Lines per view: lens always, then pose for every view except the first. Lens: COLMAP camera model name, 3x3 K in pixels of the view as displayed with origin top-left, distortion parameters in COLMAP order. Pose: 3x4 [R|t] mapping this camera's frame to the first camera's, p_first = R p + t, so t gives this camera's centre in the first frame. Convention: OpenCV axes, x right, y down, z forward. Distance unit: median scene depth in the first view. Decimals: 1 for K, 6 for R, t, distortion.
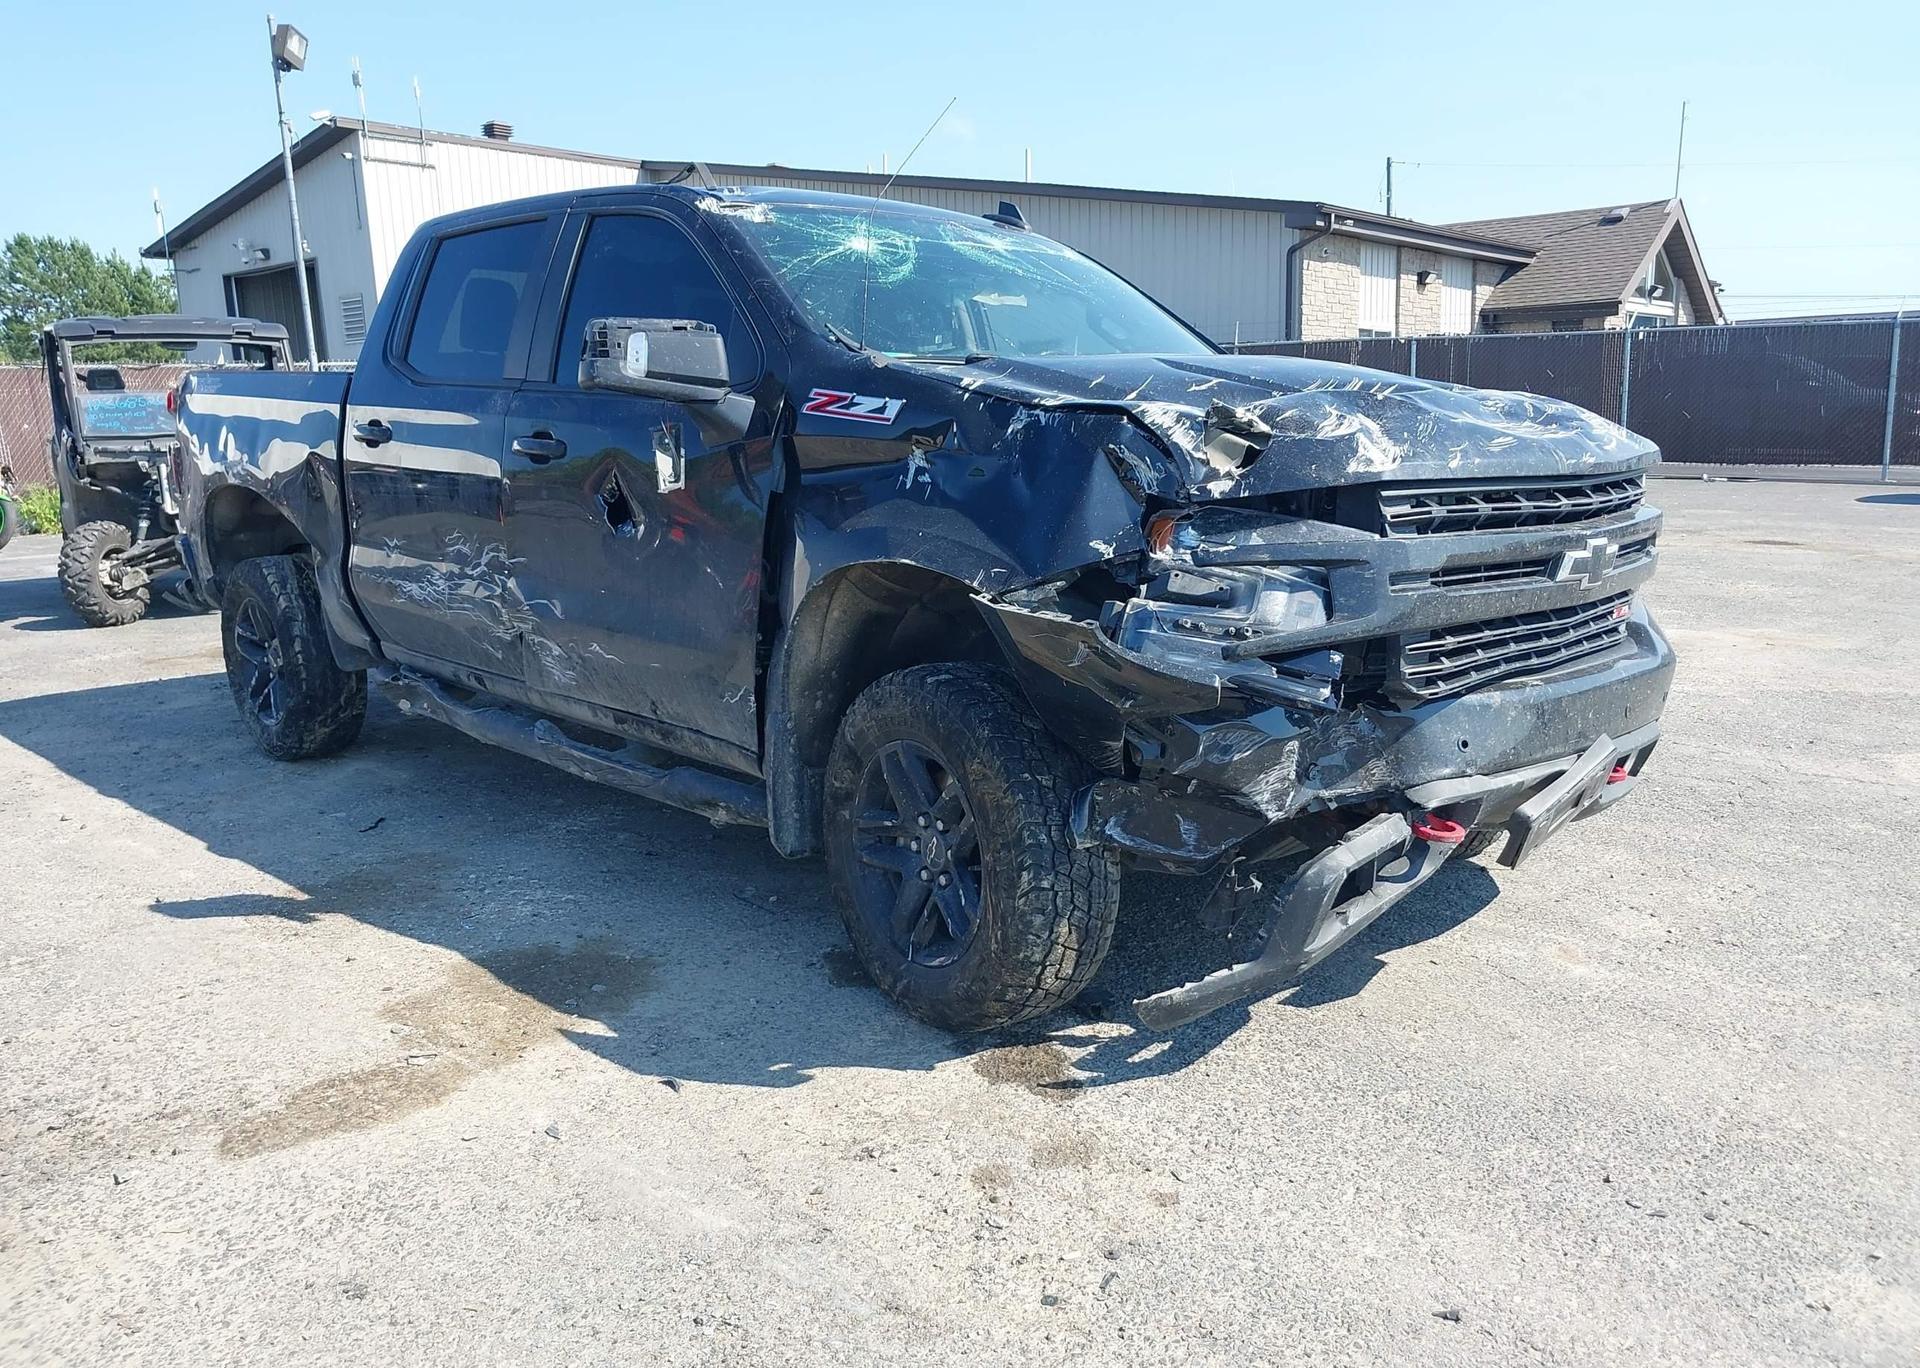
lens RADIAL K [[1532.0, 0, 968.9], [0, 1532.0, 678.7], [0, 0, 1]] dist [0.060591, -0.102358]
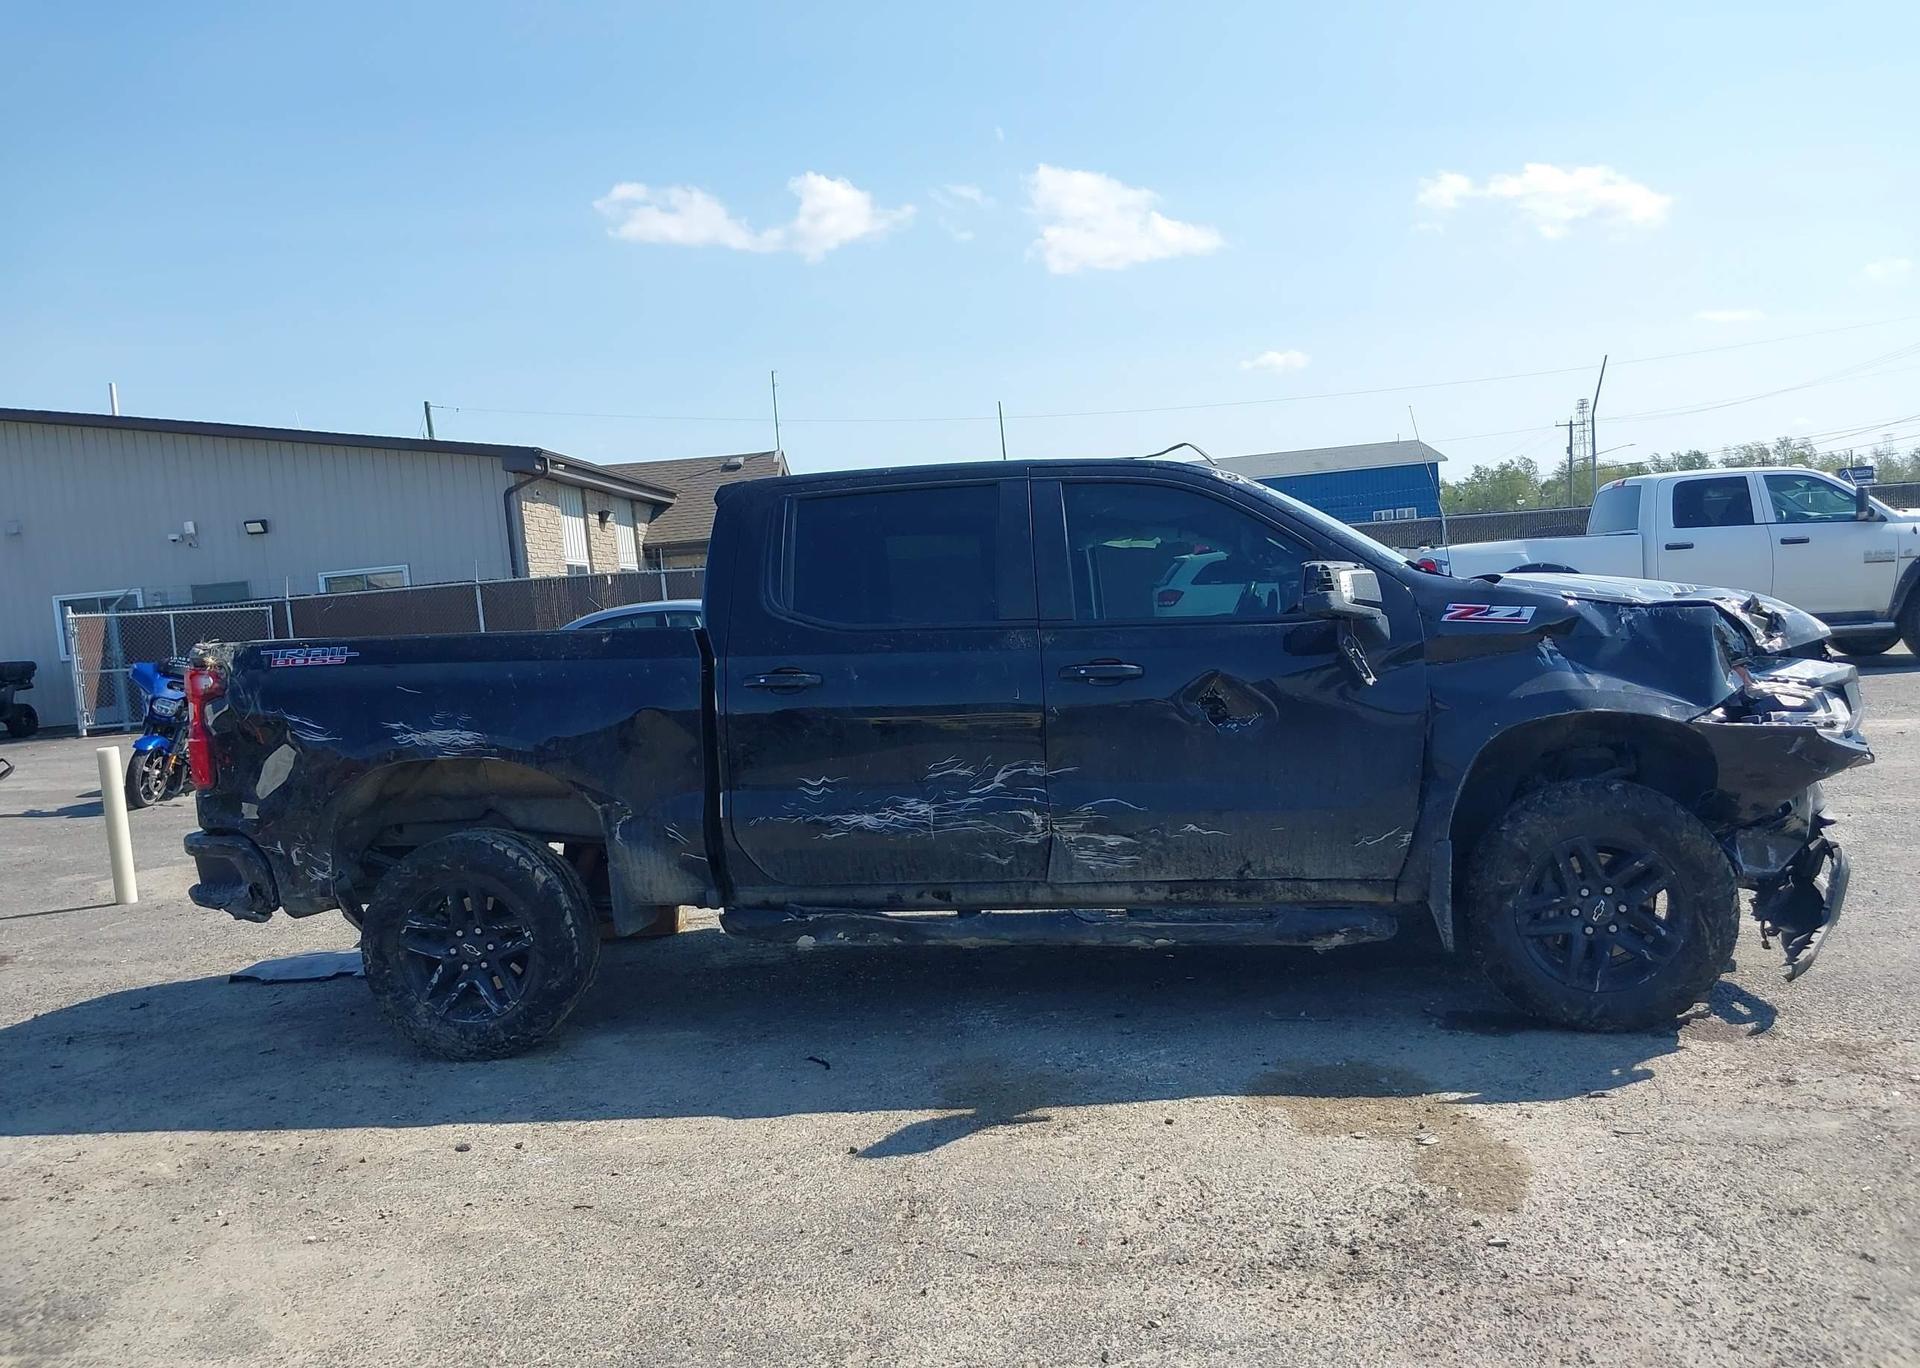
lens RADIAL K [[1532.0, 0, 965.2], [0, 1532.0, 655.8], [0, 0, 1]] dist [0.060591, -0.102358]
pose [[0.791516, -0.066293, 0.607543, -1.280408], [0.163599, 0.980803, -0.106118, -0.062373], [-0.588845, 0.183387, 0.787166, 0.150026]]
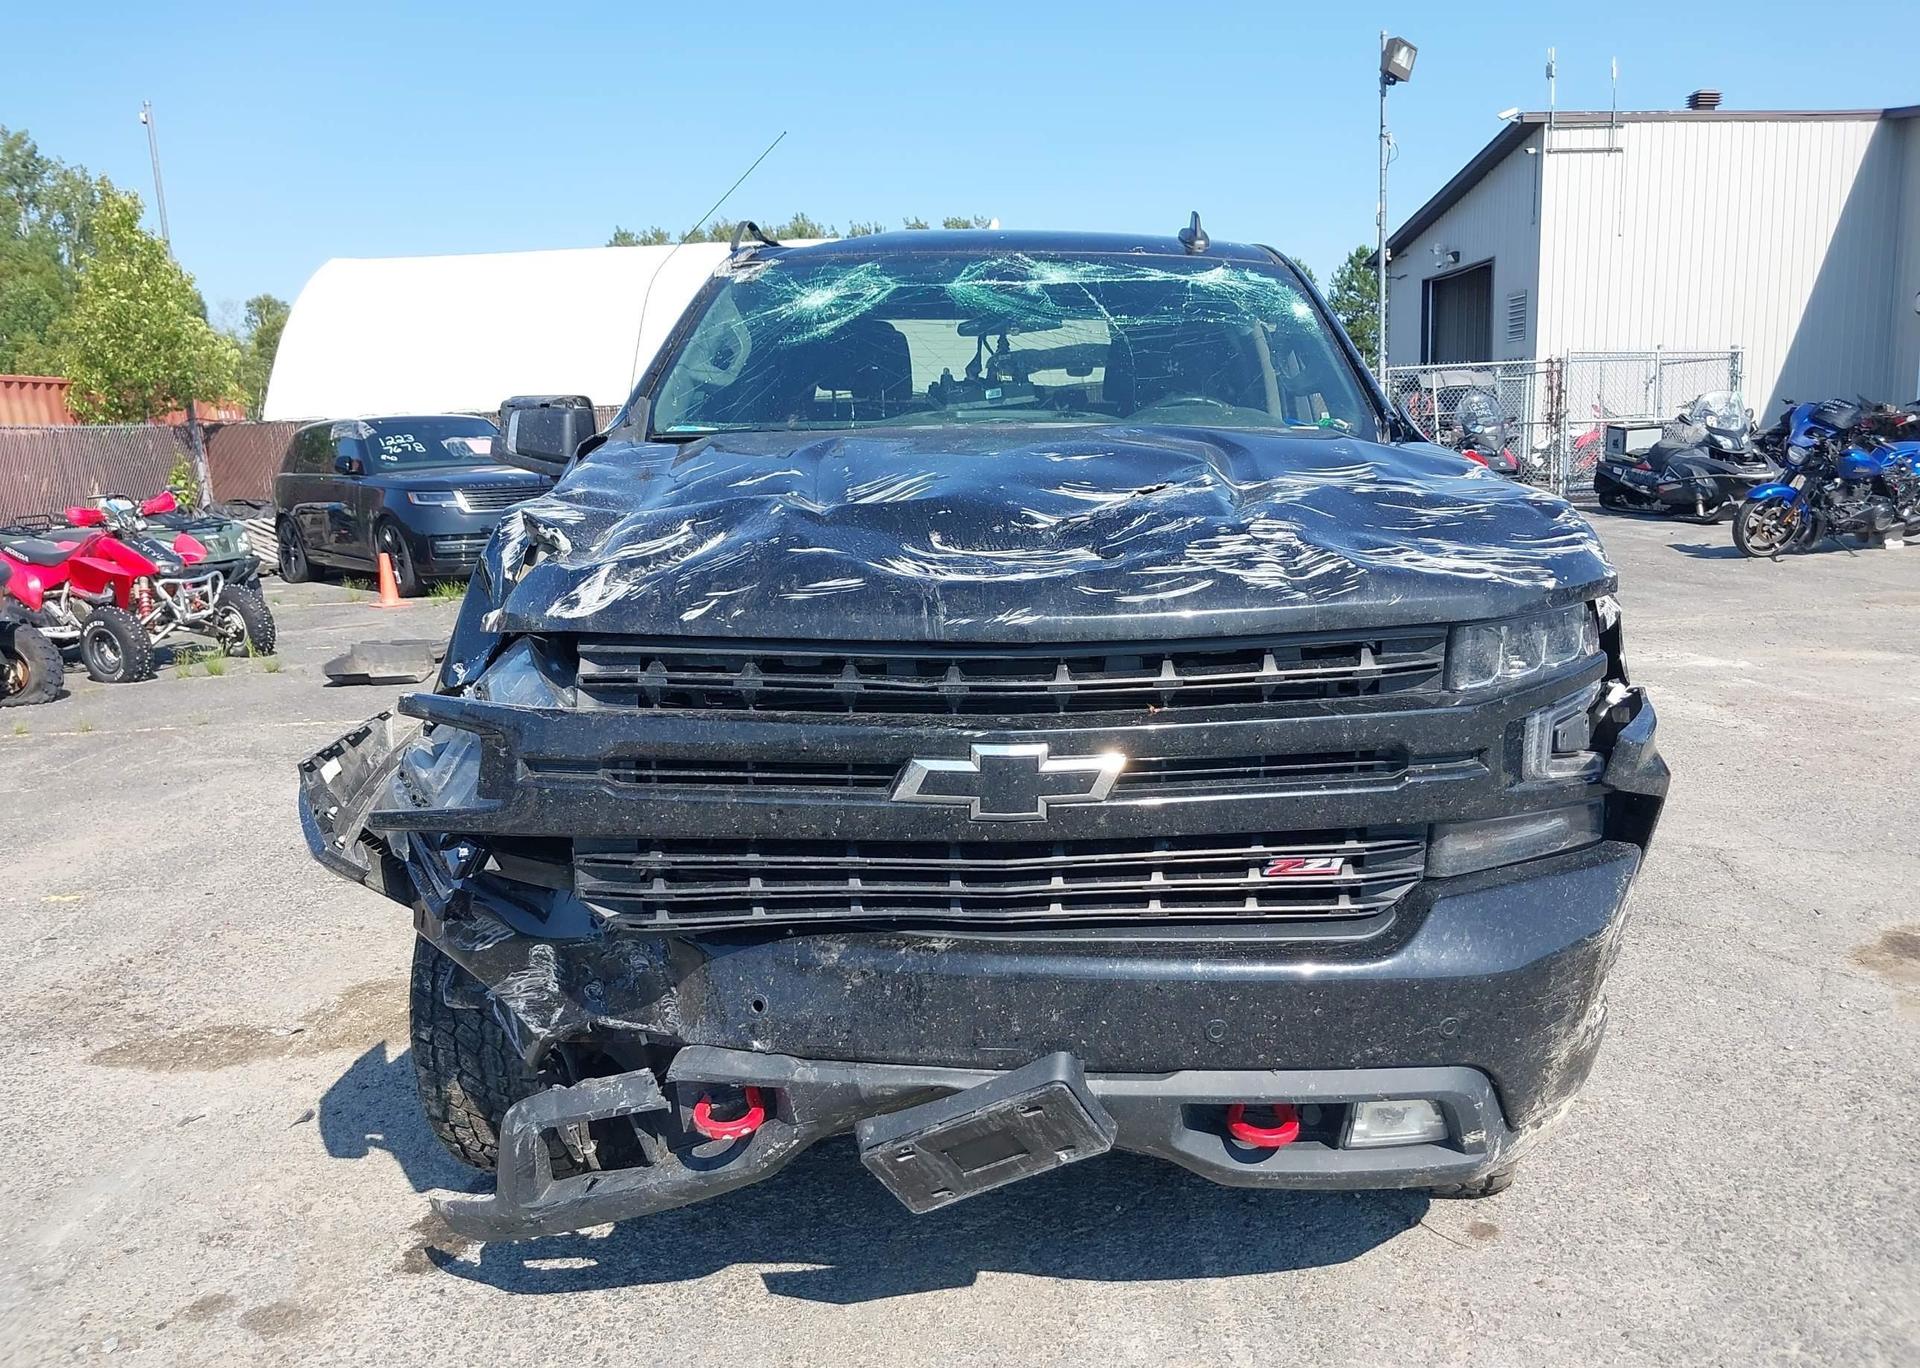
lens RADIAL K [[1532.0, 0, 963.8], [0, 1532.0, 691.8], [0, 0, 1]] dist [0.060591, -0.102358]
pose [[0.689131, 0.120805, -0.714497, 0.759757], [-0.109019, 0.992067, 0.062587, -0.135079], [0.716389, 0.034764, 0.696834, 0.495699]]
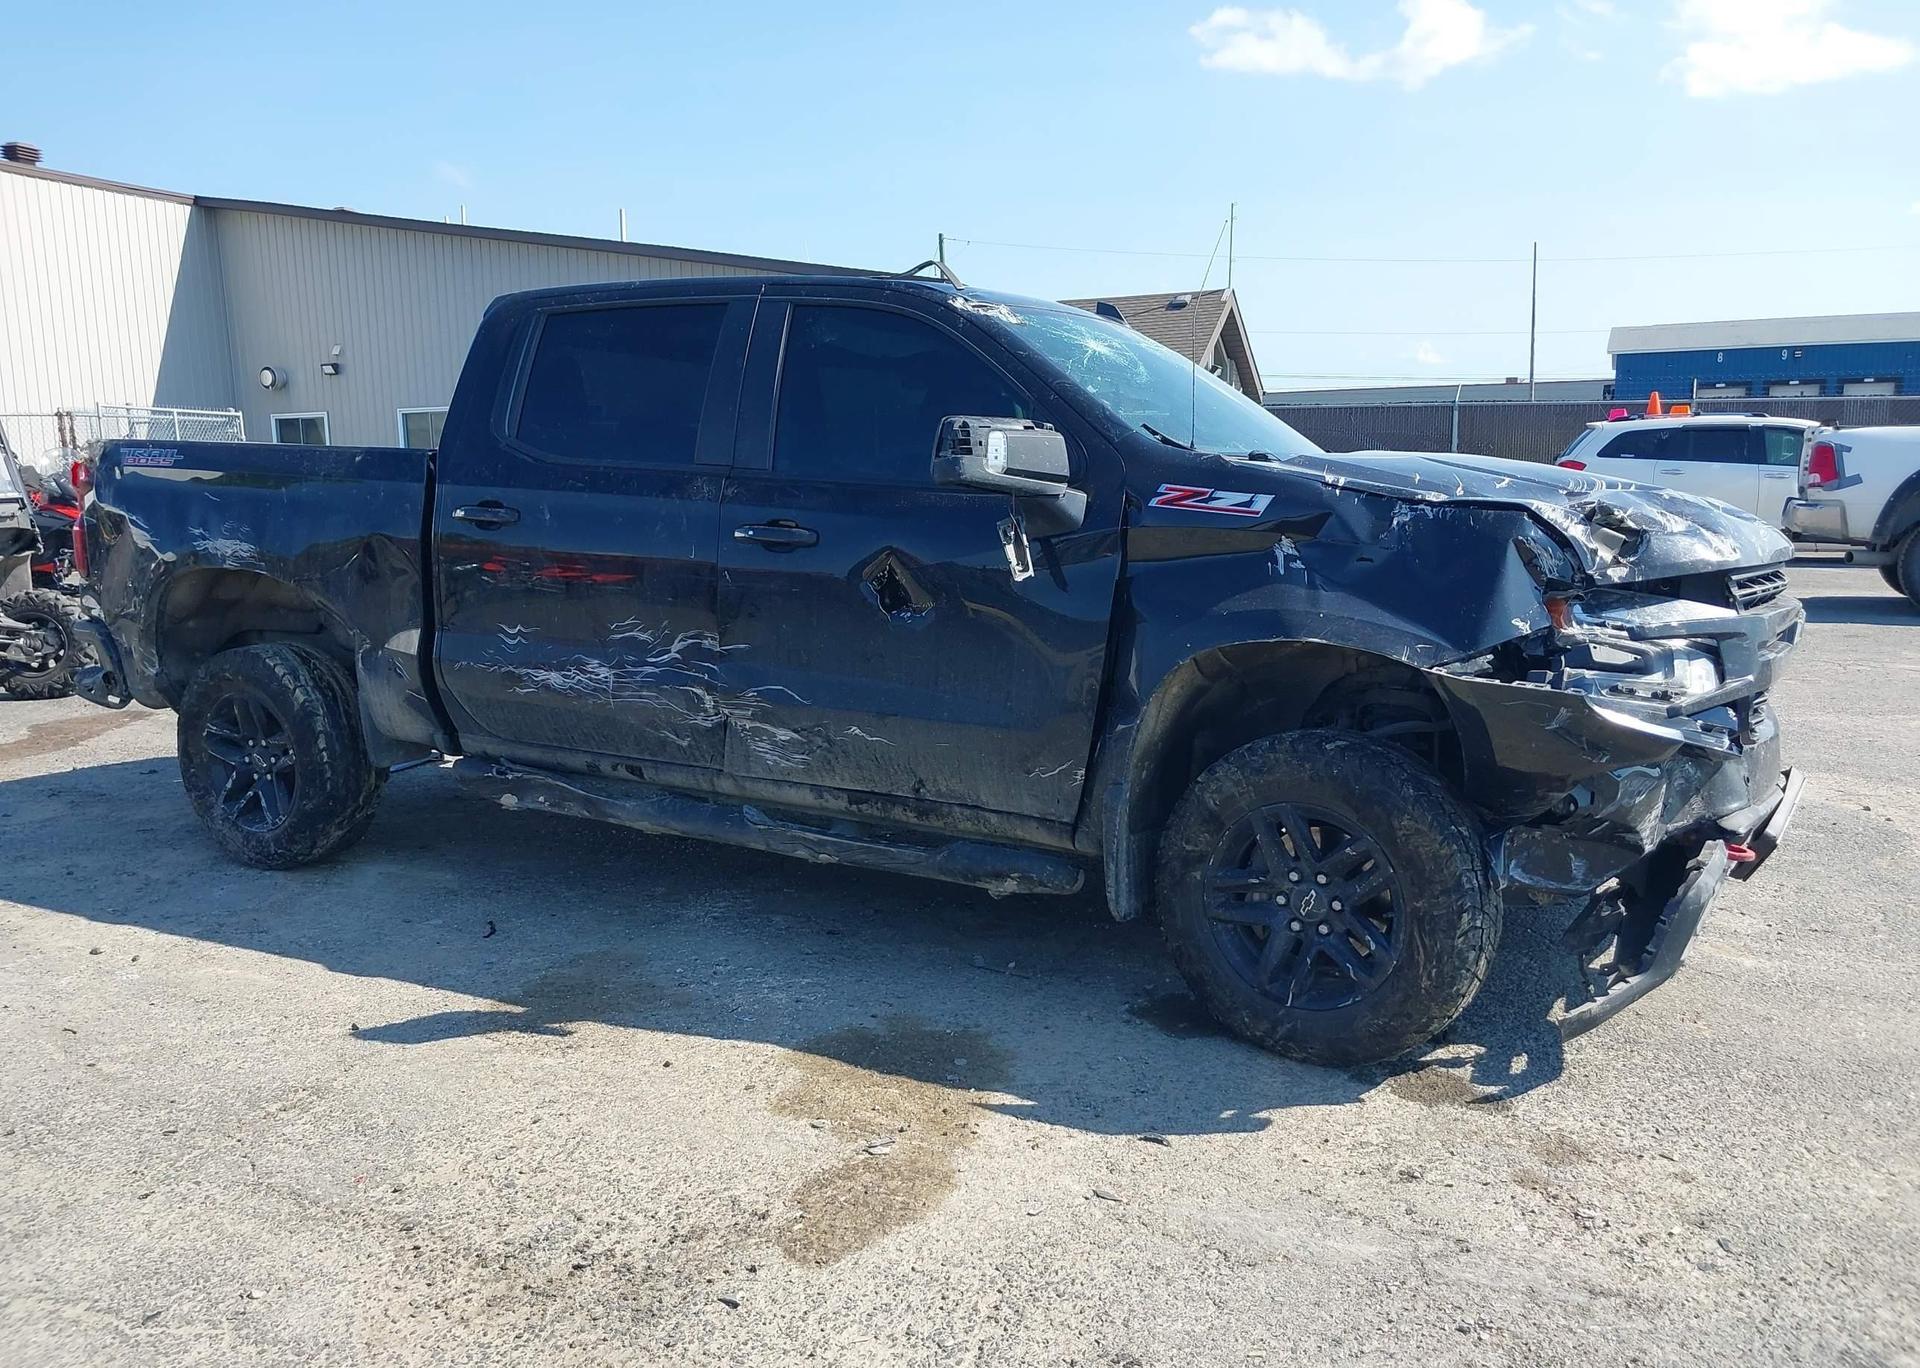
lens RADIAL K [[1532.0, 0, 973.6], [0, 1532.0, 668.6], [0, 0, 1]] dist [0.060591, -0.102358]
pose [[0.953993, -0.030920, 0.298229, -0.539649], [0.043694, 0.998387, -0.036261, -0.023974], [-0.296627, 0.047624, 0.953805, 0.011556]]
